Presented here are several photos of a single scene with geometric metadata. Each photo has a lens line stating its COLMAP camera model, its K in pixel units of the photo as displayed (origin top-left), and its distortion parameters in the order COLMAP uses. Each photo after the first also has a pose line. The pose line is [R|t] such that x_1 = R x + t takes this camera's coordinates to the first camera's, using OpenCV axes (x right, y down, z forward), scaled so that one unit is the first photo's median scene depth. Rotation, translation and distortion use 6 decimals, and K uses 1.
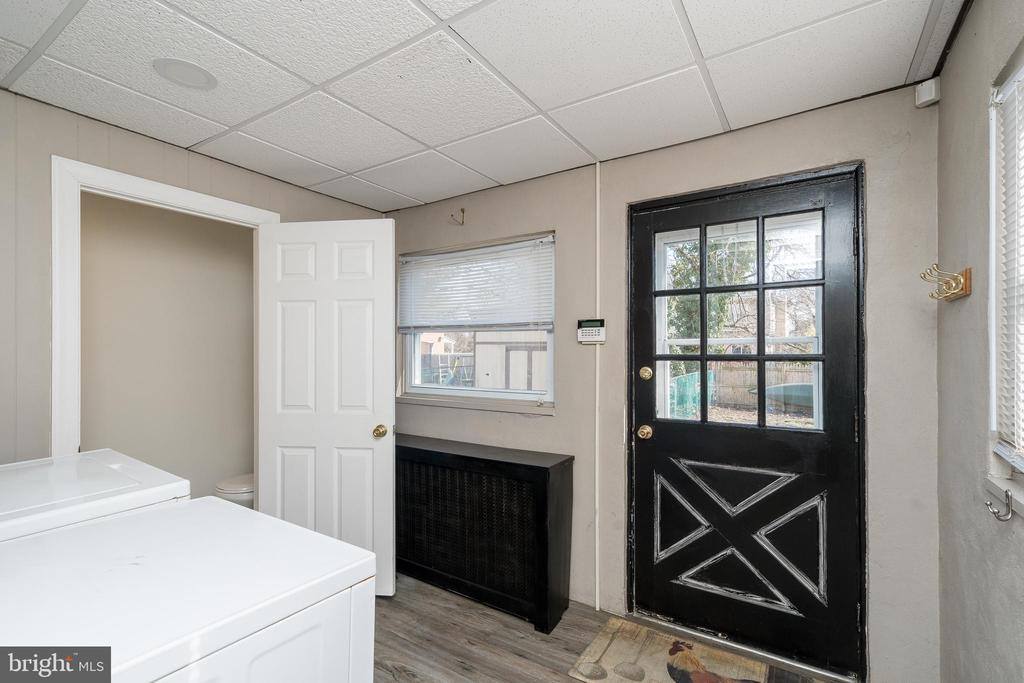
lens RADIAL K [[466.8, 0, 512.8], [0, 466.8, 350.3], [0, 0, 1]] dist [0.000073, 0.000867]
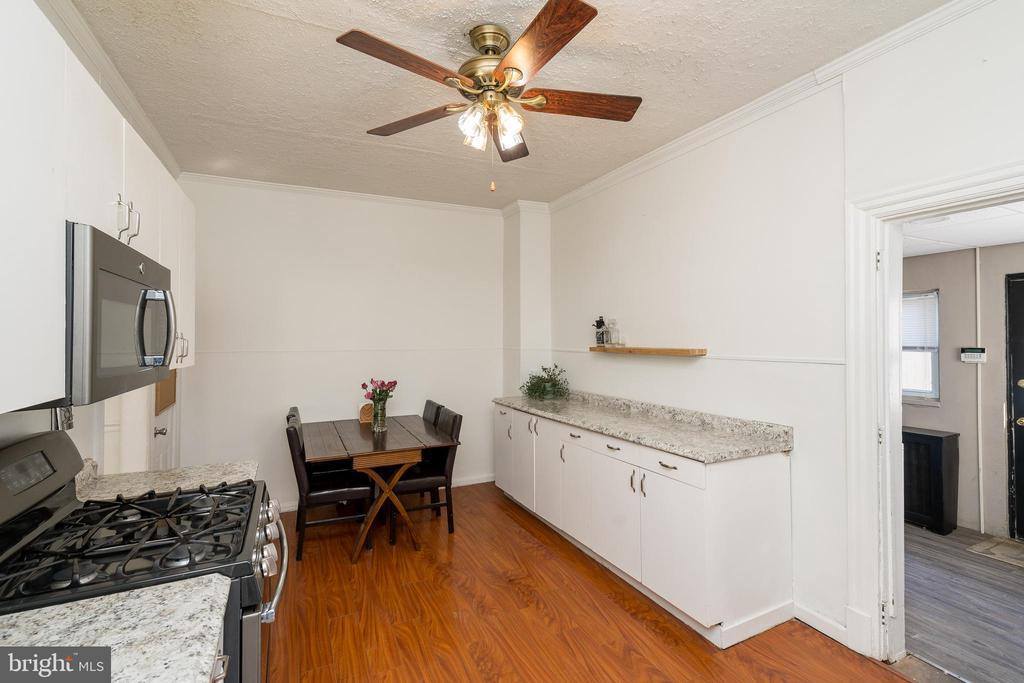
lens RADIAL K [[466.8, 0, 511.4], [0, 466.8, 331.7], [0, 0, 1]] dist [0.000073, 0.000867]
pose [[0.849170, -0.012737, -0.527965, -0.320298], [0.010177, 0.999918, -0.007754, -0.122726], [0.528021, 0.001212, 0.849230, -1.155169]]
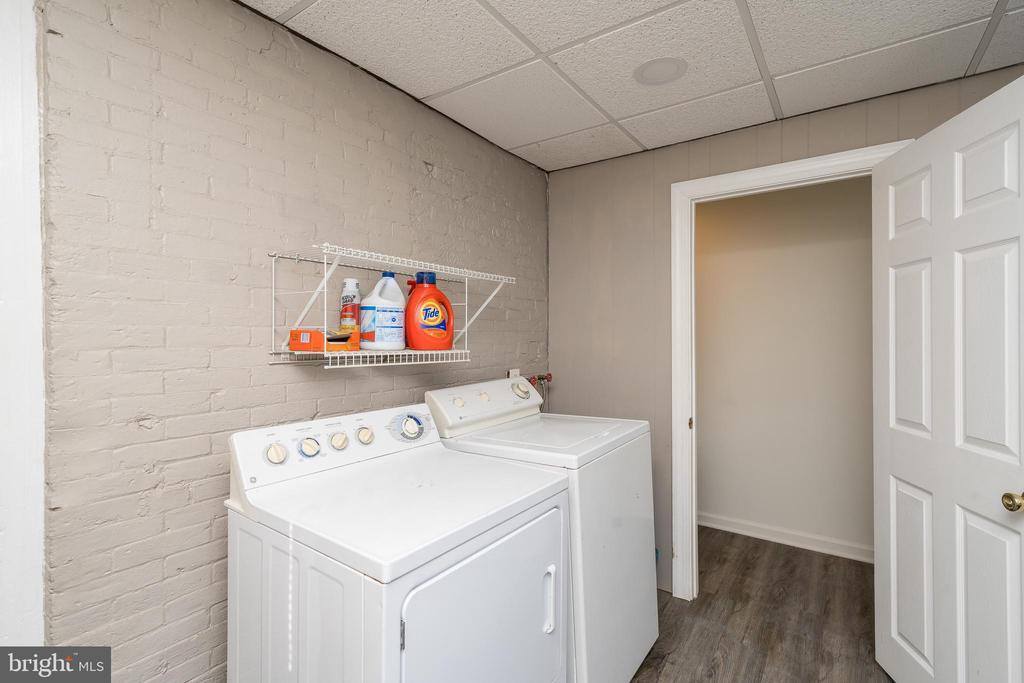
lens RADIAL K [[466.8, 0, 512.7], [0, 466.8, 335.2], [0, 0, 1]] dist [0.000073, 0.000867]
pose [[-0.047744, 0.001109, -0.998859, 0.353597], [0.005001, 0.999987, 0.000871, -0.012439], [0.998847, -0.004954, -0.047749, 0.736326]]
